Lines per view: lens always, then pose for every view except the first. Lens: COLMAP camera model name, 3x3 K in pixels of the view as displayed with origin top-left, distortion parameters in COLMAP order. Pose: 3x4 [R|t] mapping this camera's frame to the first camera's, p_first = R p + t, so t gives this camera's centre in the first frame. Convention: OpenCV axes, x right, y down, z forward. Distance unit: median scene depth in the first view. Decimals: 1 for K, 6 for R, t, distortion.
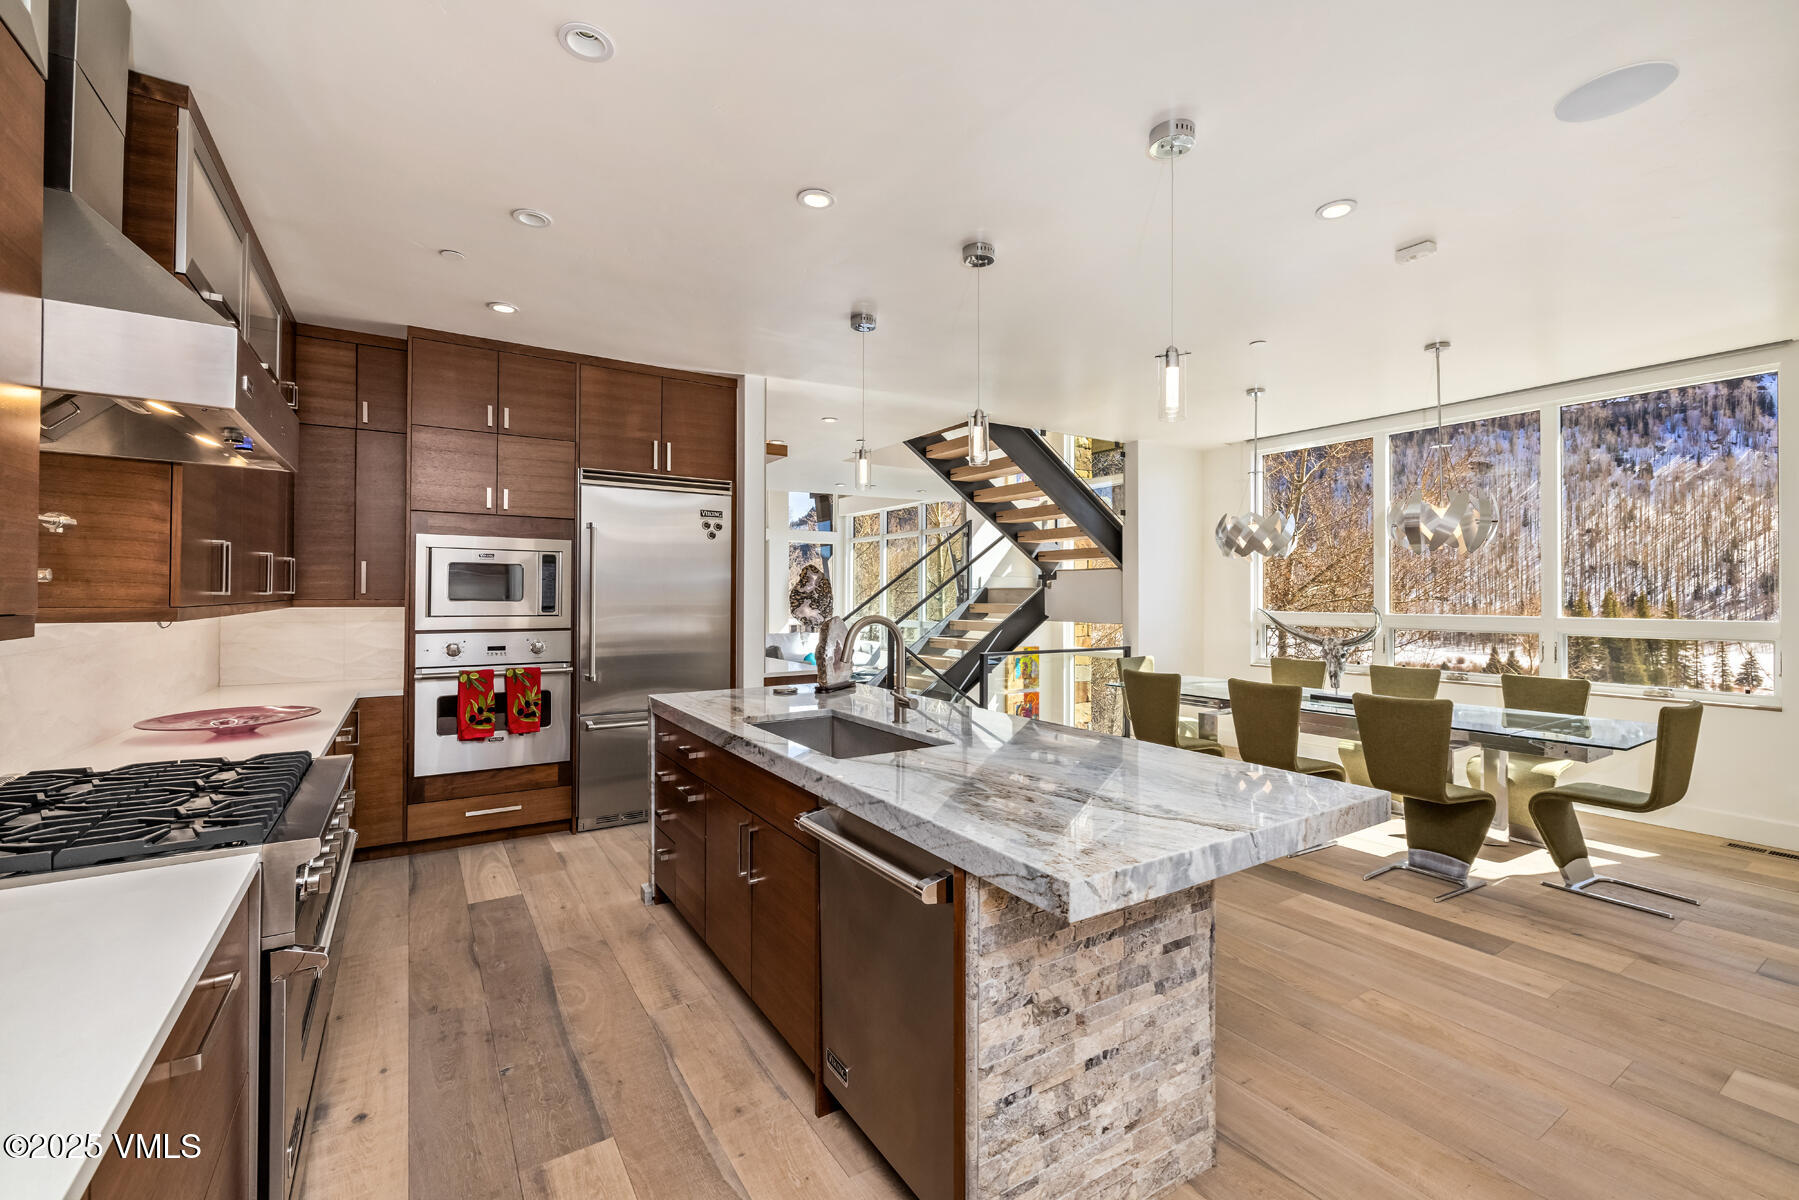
lens RADIAL K [[754.0, 0, 894.9], [0, 754.0, 588.8], [0, 0, 1]] dist [-0.000392, 0.000059]
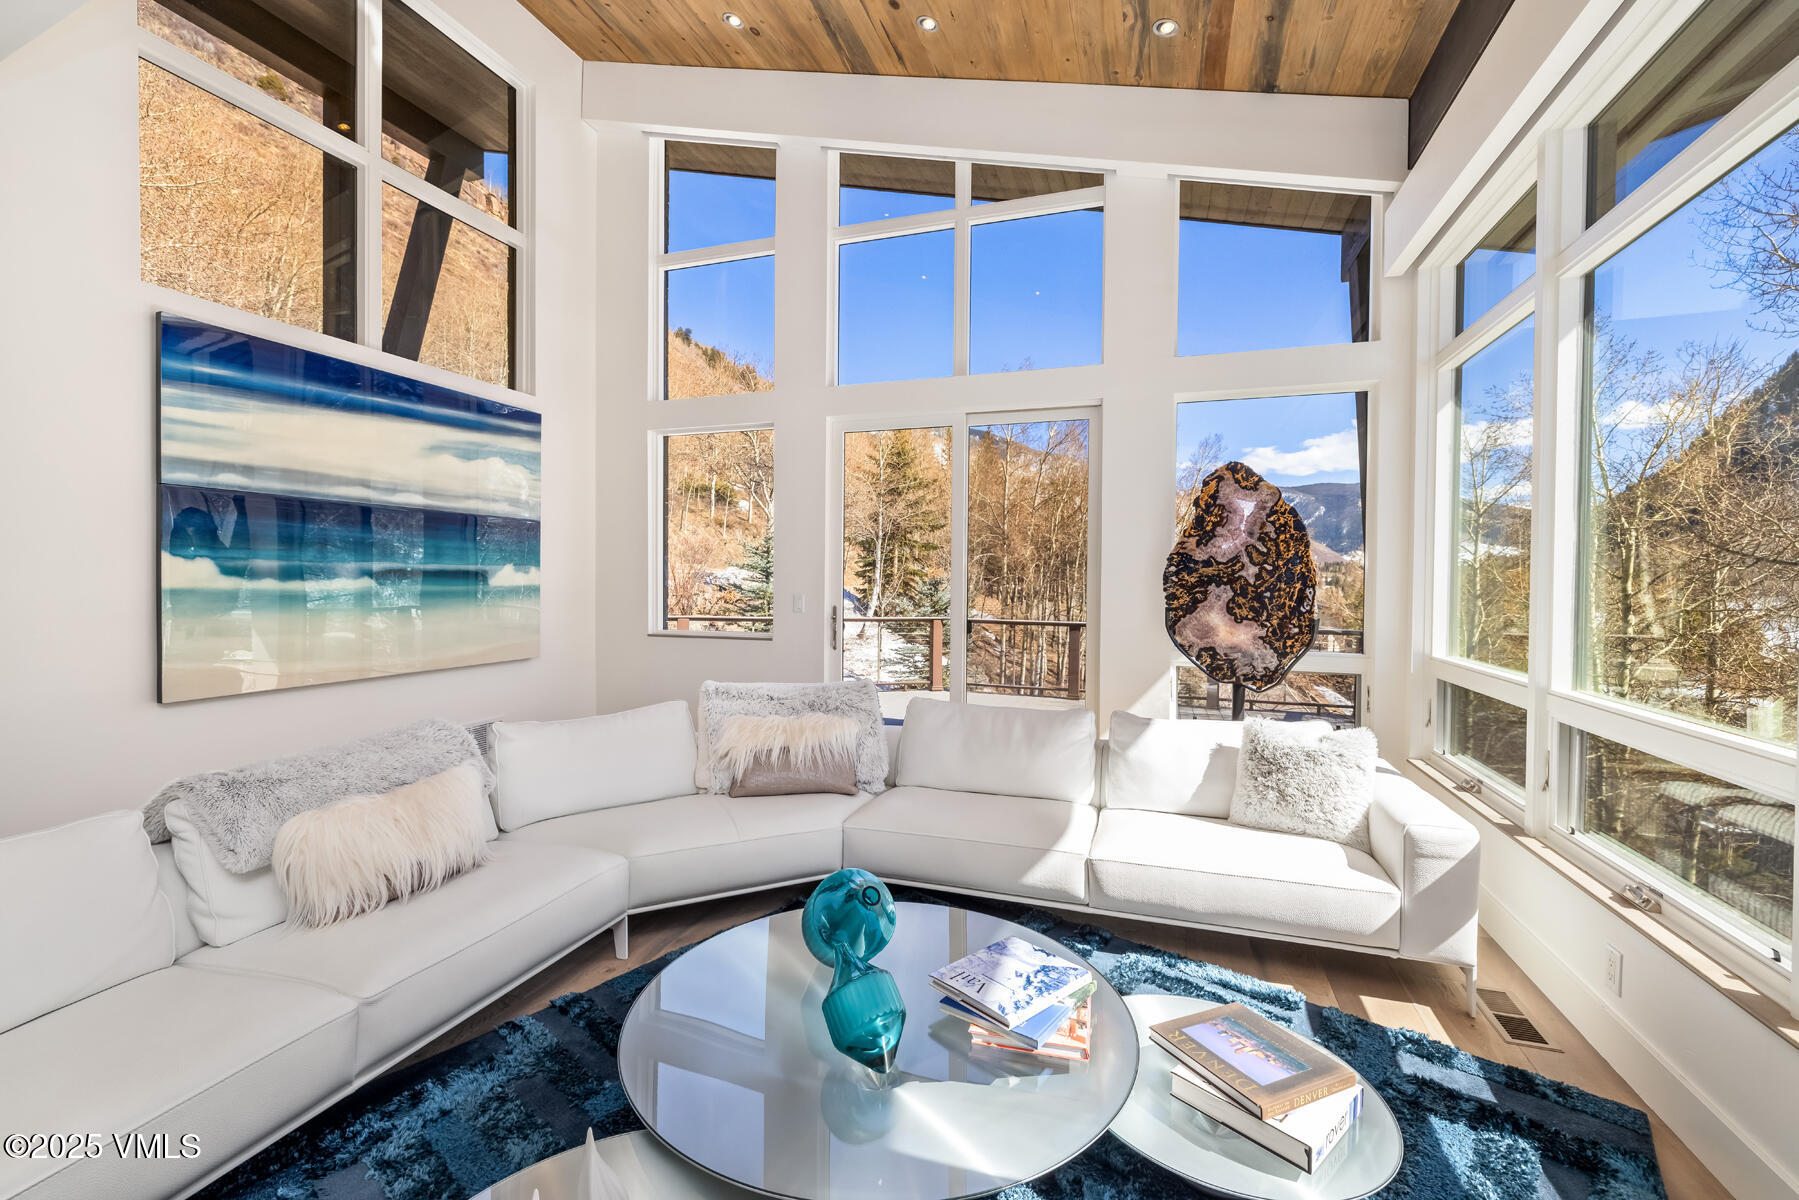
lens RADIAL K [[754.0, 0, 894.9], [0, 754.0, 588.8], [0, 0, 1]] dist [-0.000392, 0.000059]
pose [[0.614976, 0.010262, -0.788479, 0.108012], [0.001140, 0.999903, 0.013903, 0.037449], [0.788545, -0.009449, 0.614905, 2.475818]]
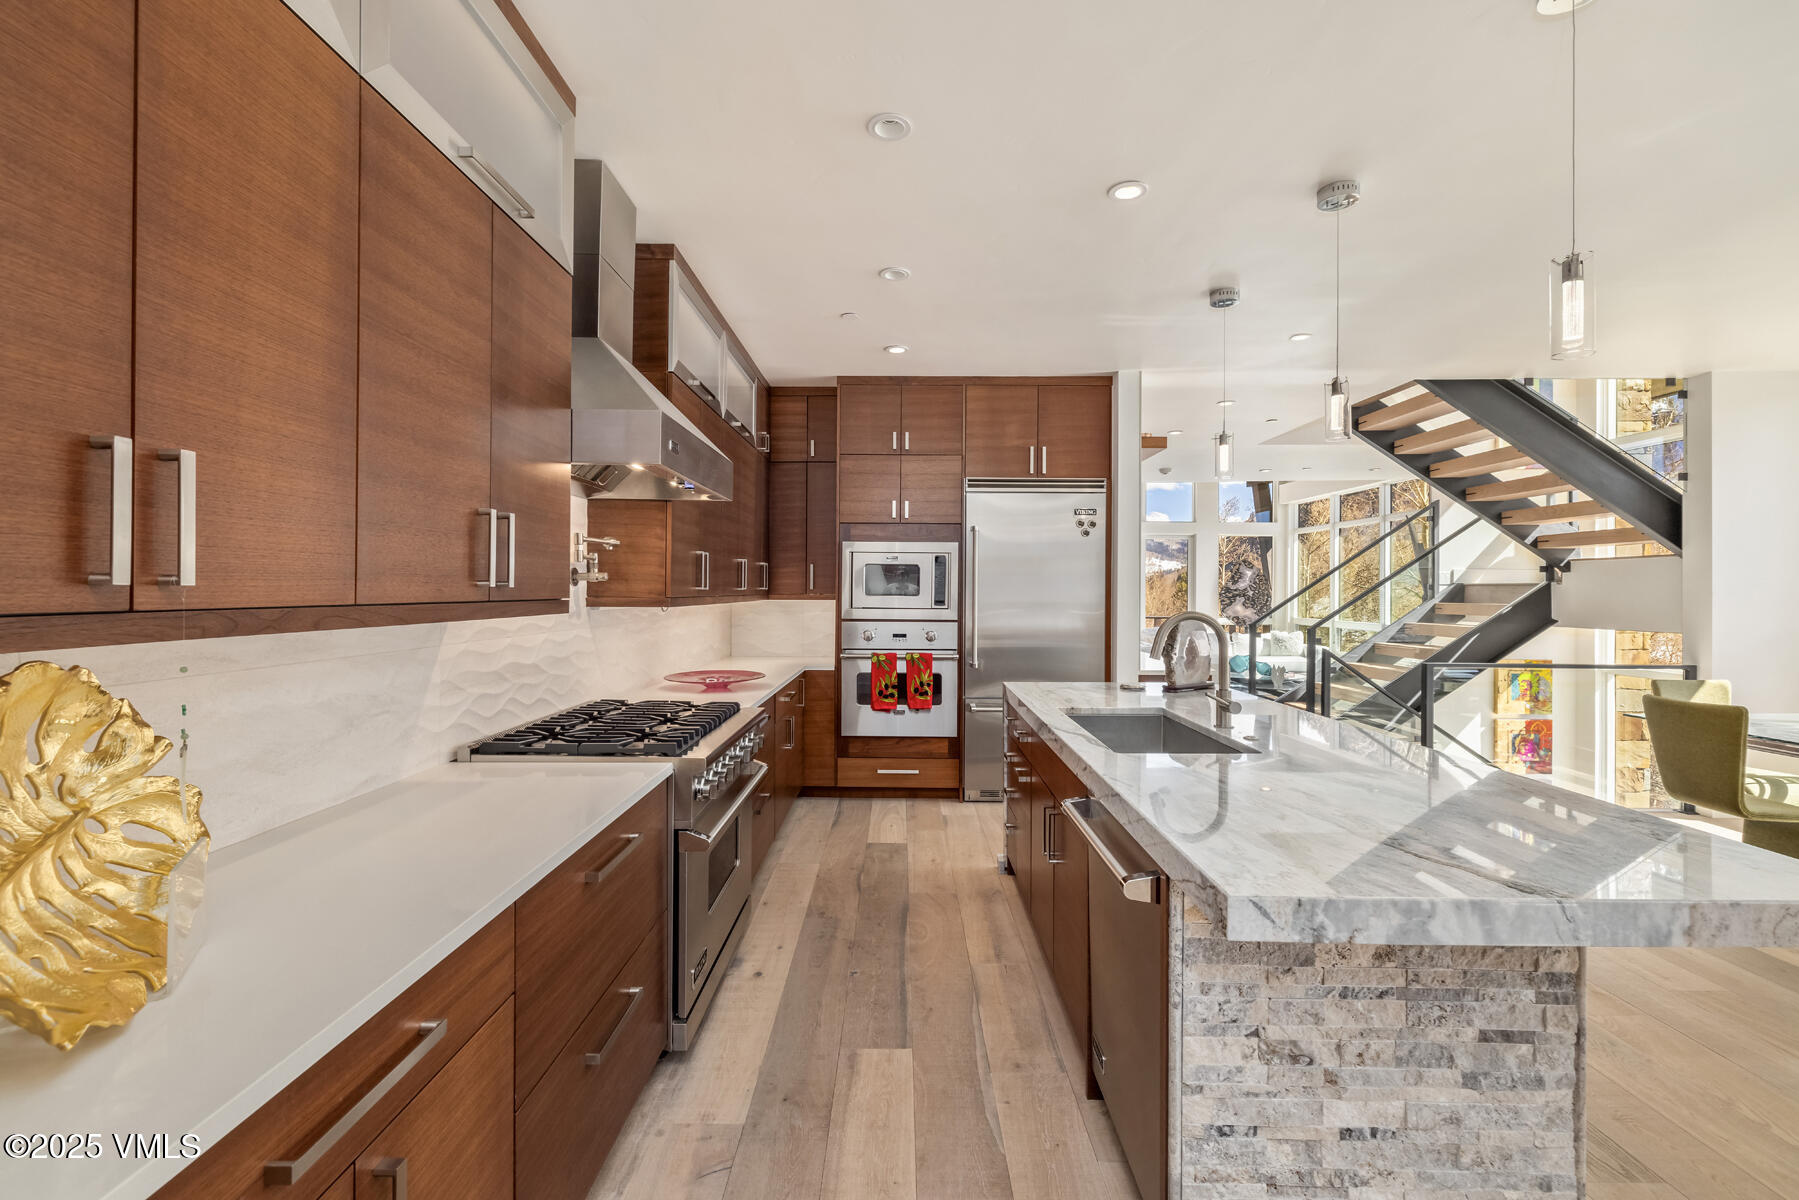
lens RADIAL K [[754.0, 0, 894.9], [0, 754.0, 588.8], [0, 0, 1]] dist [-0.000392, 0.000059]
pose [[0.836459, -0.000639, -0.548029, 0.121749], [0.002249, 0.999995, 0.002268, 0.002617], [0.548024, -0.003130, 0.836457, 0.000943]]
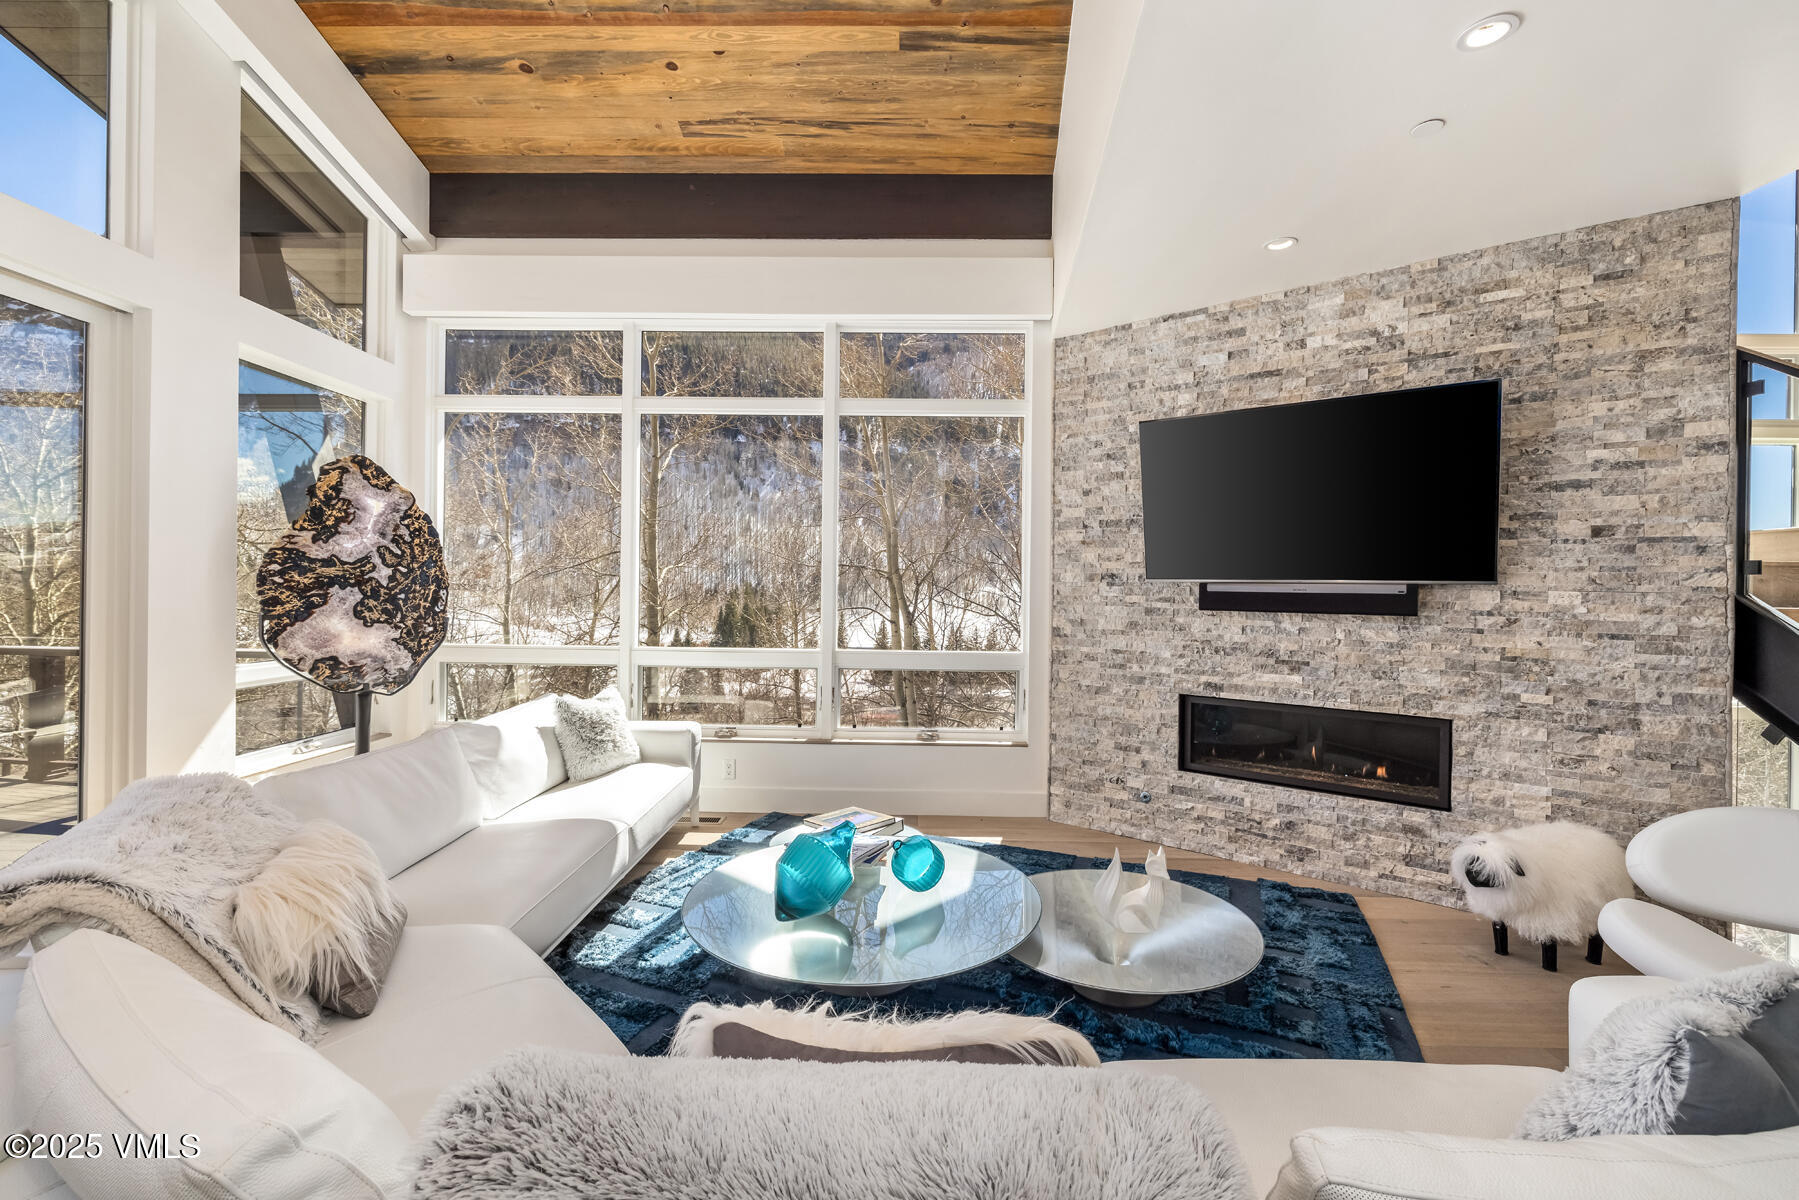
lens RADIAL K [[754.0, 0, 894.9], [0, 754.0, 588.8], [0, 0, 1]] dist [-0.000392, 0.000059]
pose [[0.548600, 0.002858, 0.836080, -0.771559], [-0.015258, 0.999862, 0.006594, 0.033051], [-0.835946, -0.016374, 0.548568, 2.379465]]
